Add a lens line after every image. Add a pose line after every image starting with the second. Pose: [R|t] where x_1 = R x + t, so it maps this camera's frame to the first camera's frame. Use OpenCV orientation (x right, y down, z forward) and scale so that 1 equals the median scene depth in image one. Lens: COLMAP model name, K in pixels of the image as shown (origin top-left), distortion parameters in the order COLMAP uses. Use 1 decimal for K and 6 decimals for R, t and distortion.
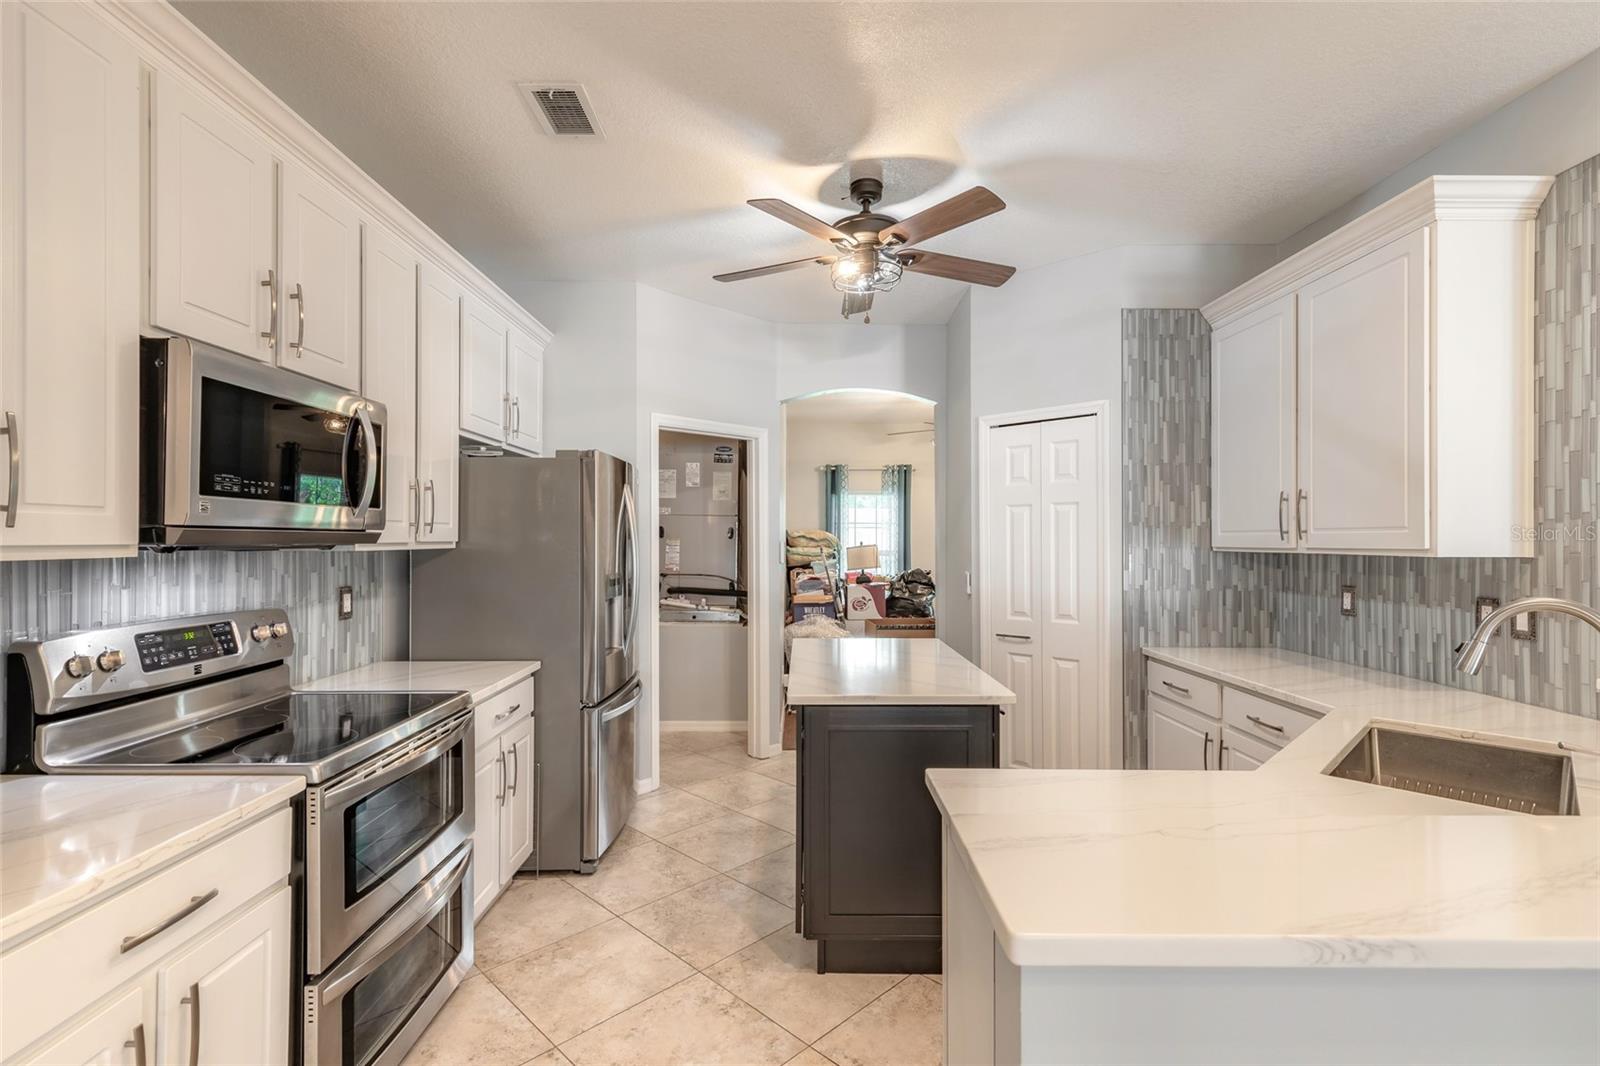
lens RADIAL K [[728.4, 0, 807.4], [0, 728.4, 539.4], [0, 0, 1]] dist [0.009479, -0.002675]
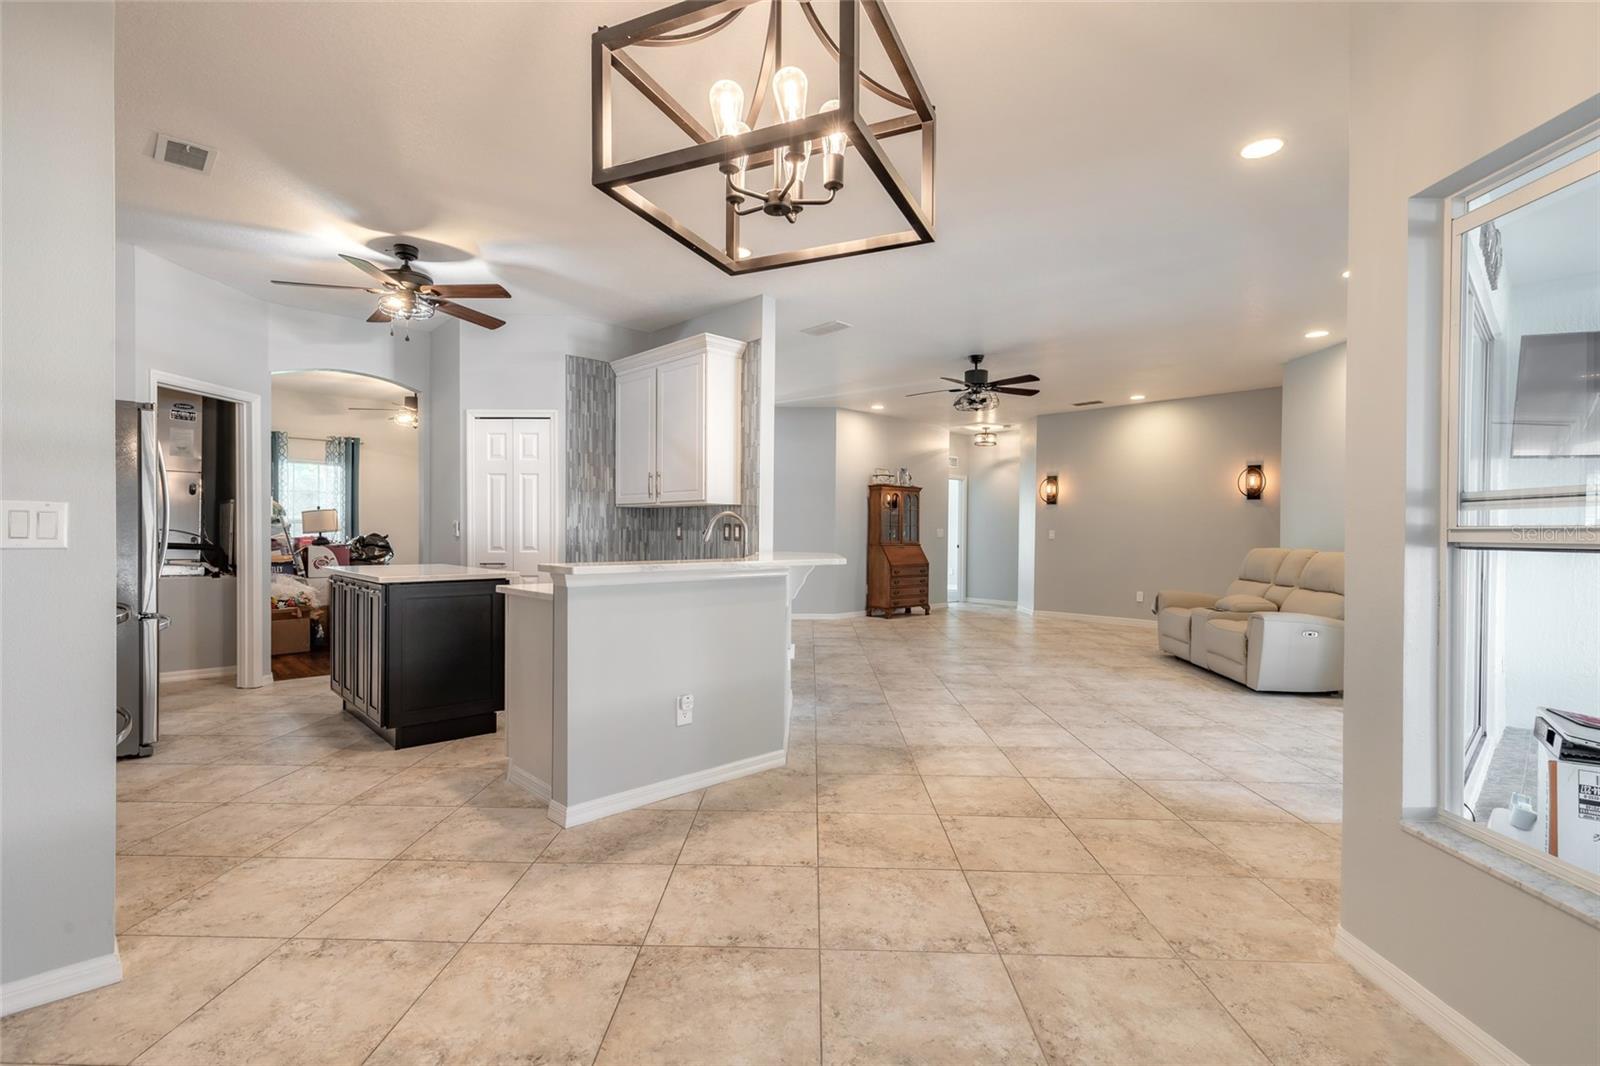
lens RADIAL K [[728.4, 0, 792.6], [0, 728.4, 533.7], [0, 0, 1]] dist [0.009479, -0.002675]
pose [[0.733392, 0.002111, 0.679803, -0.366804], [-0.007376, 0.999961, 0.004852, 0.083979], [-0.679766, -0.008572, 0.733379, -0.648257]]
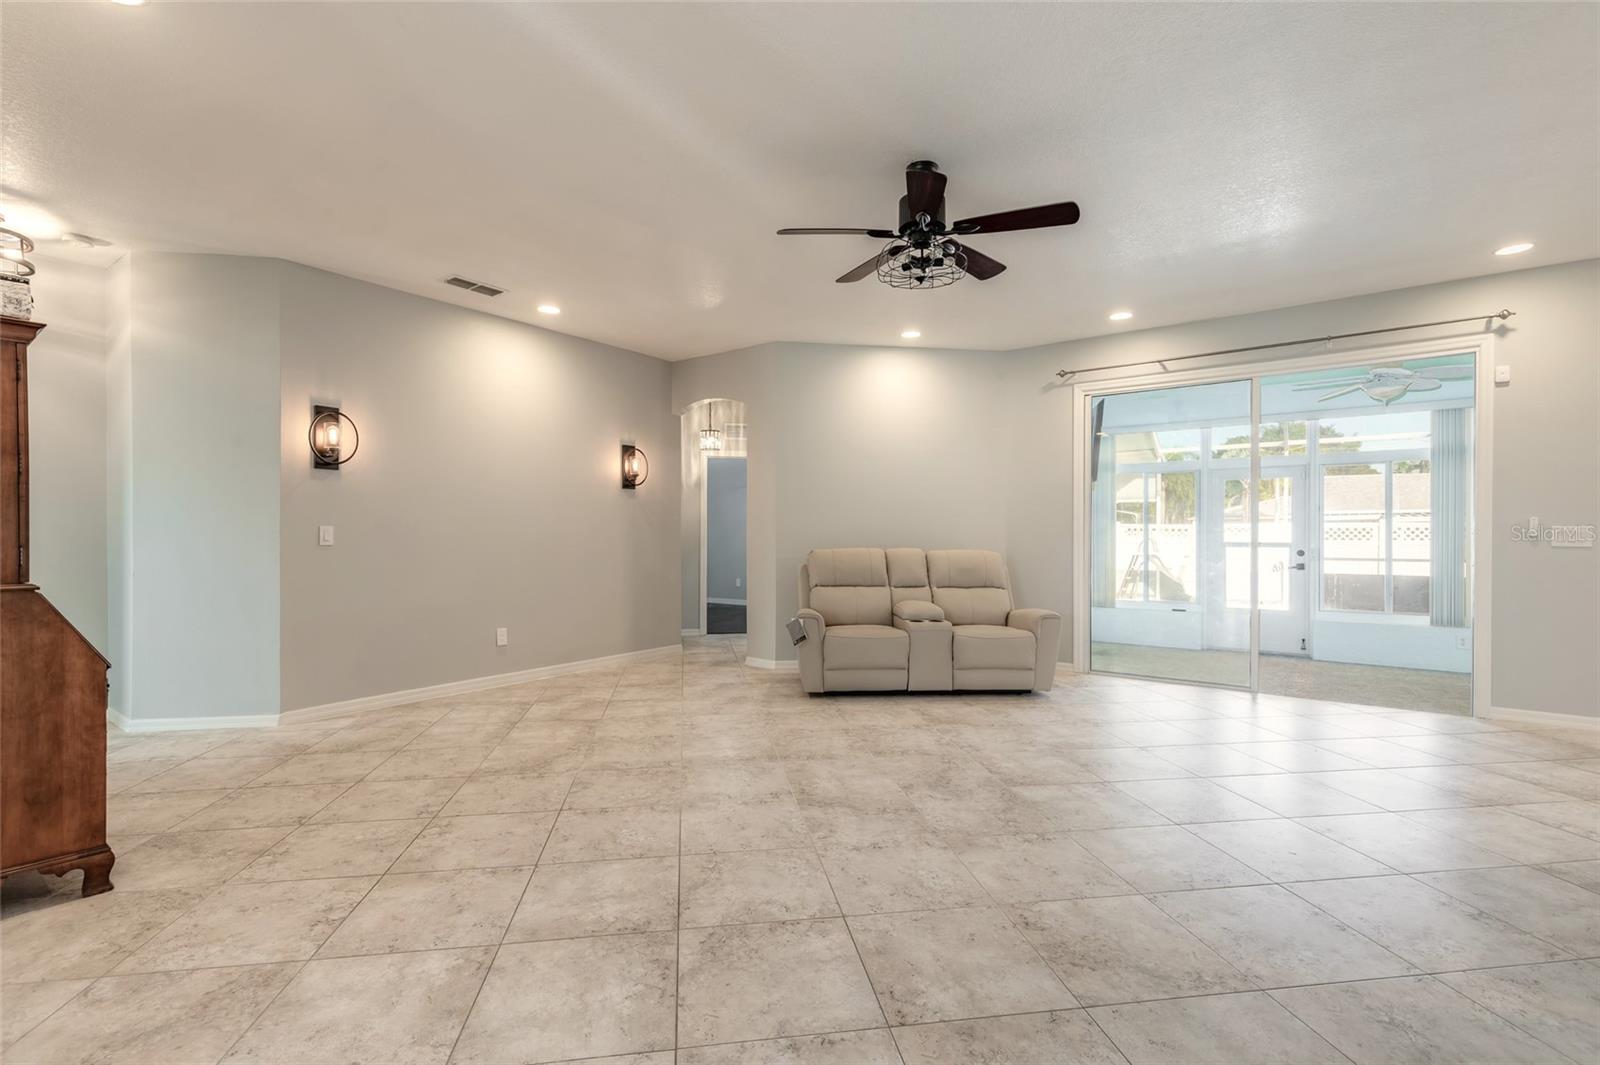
lens RADIAL K [[728.4, 0, 788.7], [0, 728.4, 534.3], [0, 0, 1]] dist [0.009479, -0.002675]
pose [[-0.795392, -0.004943, 0.606075, 1.167505], [-0.004941, 0.999986, 0.001670, 0.086393], [-0.606075, -0.001667, -0.795406, 1.762043]]
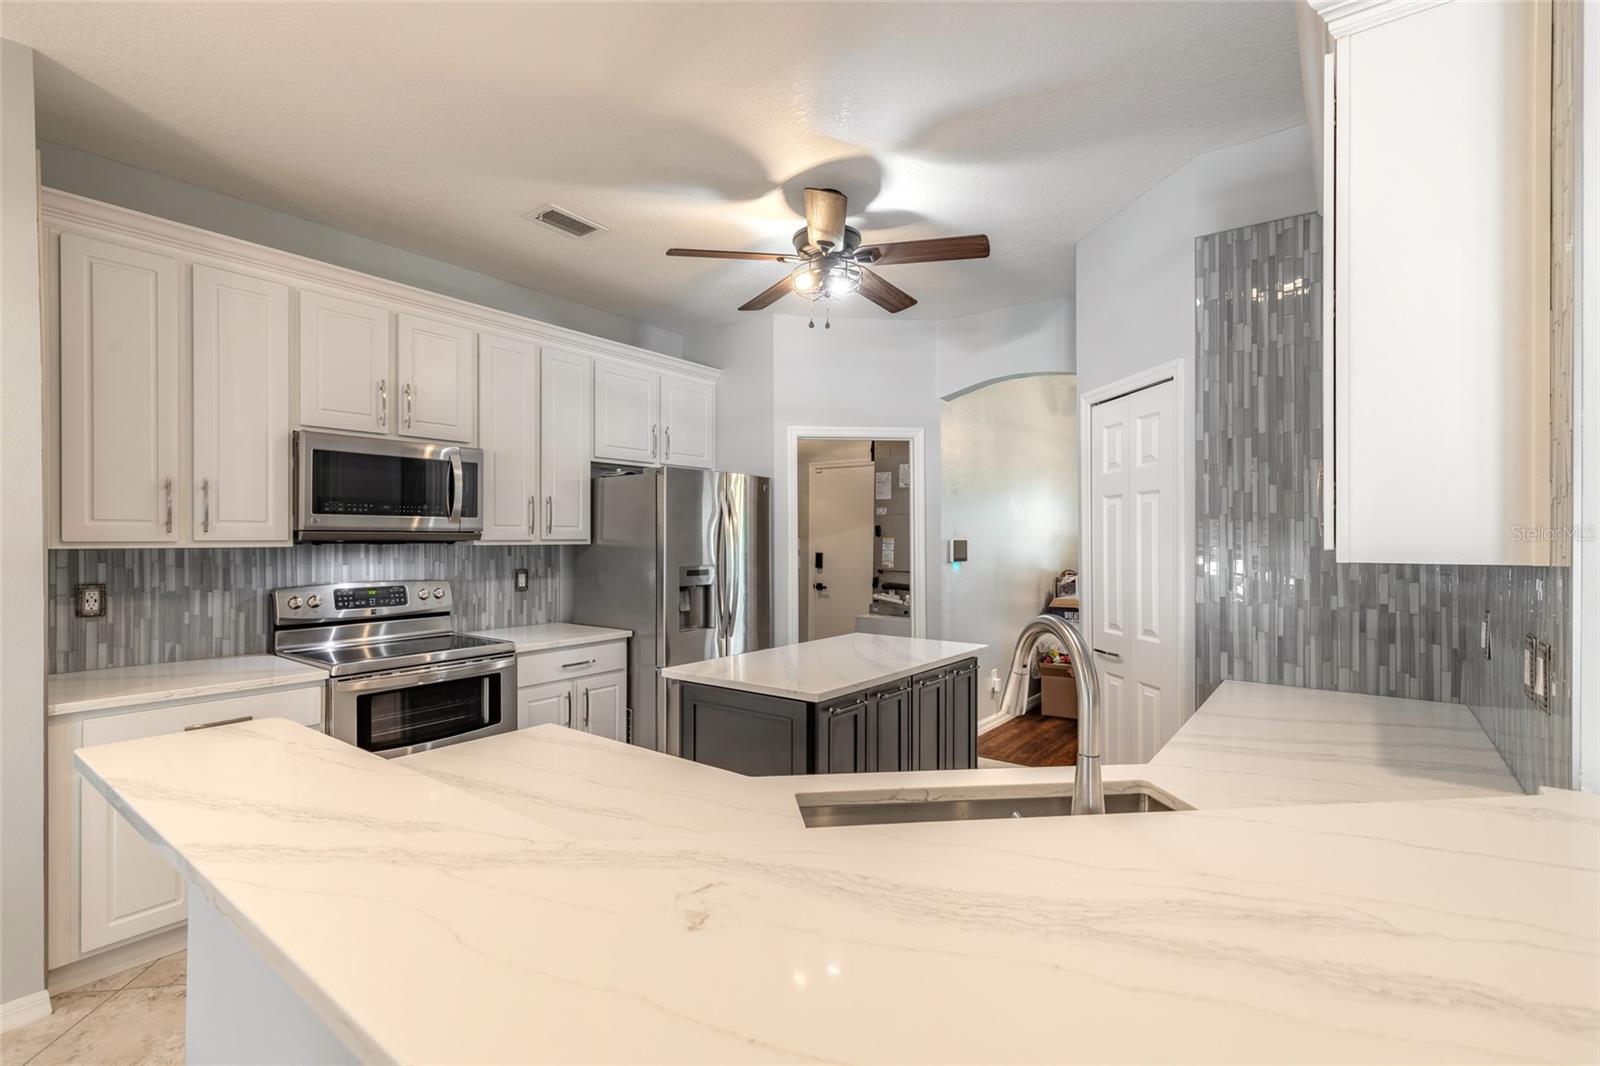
lens RADIAL K [[728.4, 0, 791.9], [0, 728.4, 539.2], [0, 0, 1]] dist [0.009479, -0.002675]
pose [[0.789502, -0.000073, -0.613748, 0.701391], [0.000547, 1.000000, 0.000583, 0.002303], [0.613748, -0.000796, 0.789502, 0.157719]]
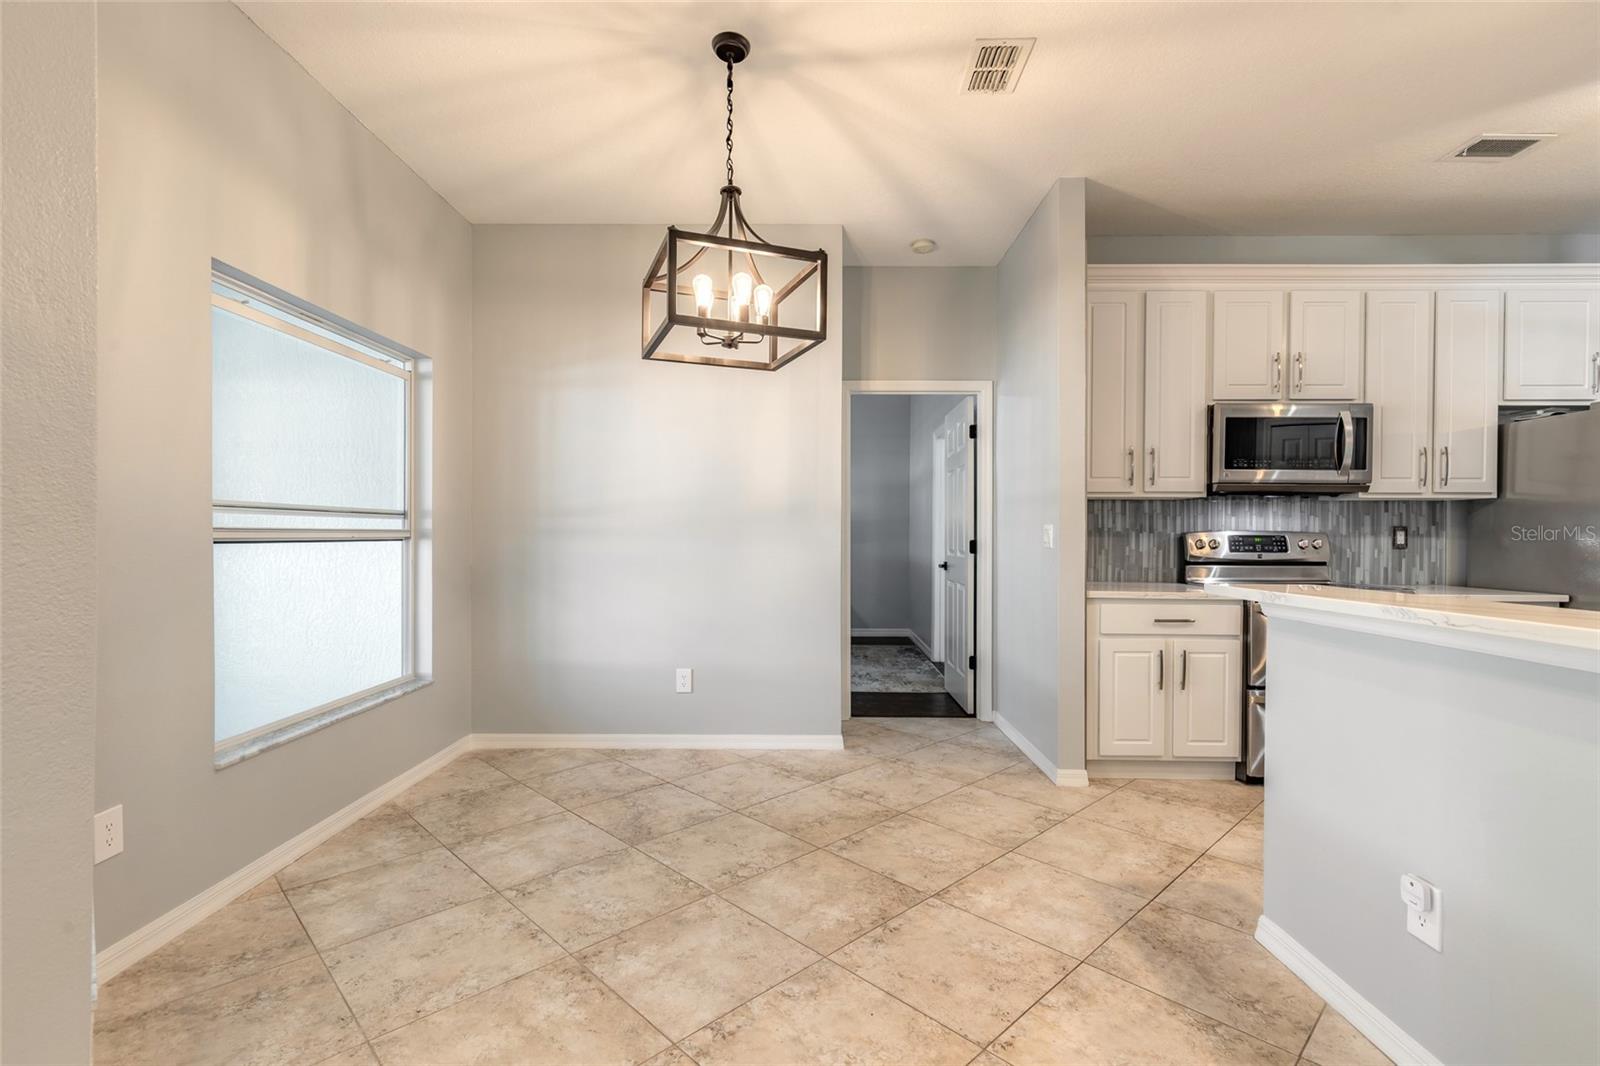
lens RADIAL K [[728.4, 0, 794.0], [0, 728.4, 537.6], [0, 0, 1]] dist [0.009479, -0.002675]
pose [[-0.025525, 0.000722, -0.999674, 0.833533], [-0.004326, 0.999990, 0.000833, 0.088105], [0.999665, 0.004346, -0.025522, -0.163856]]
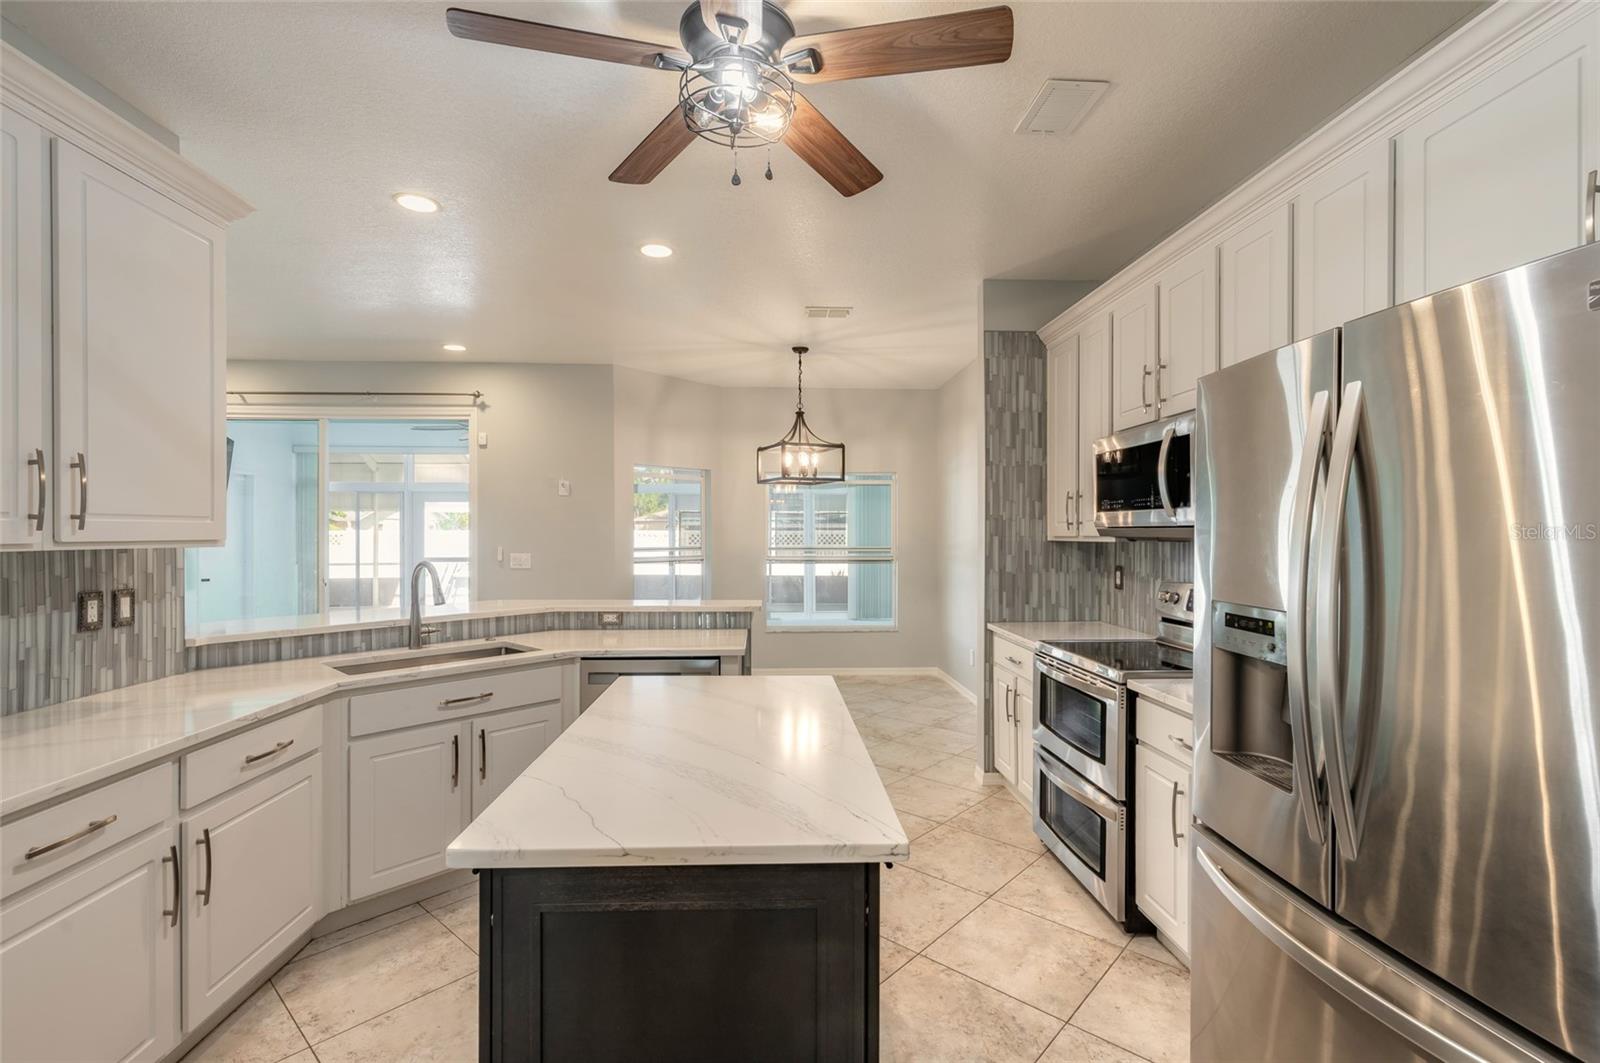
lens RADIAL K [[728.4, 0, 798.4], [0, 728.4, 527.5], [0, 0, 1]] dist [0.009479, -0.002675]
pose [[-0.999208, -0.004704, -0.039512, 0.054187], [-0.004387, 0.999958, -0.008095, 0.001157], [0.039548, -0.007915, -0.999186, 1.690913]]
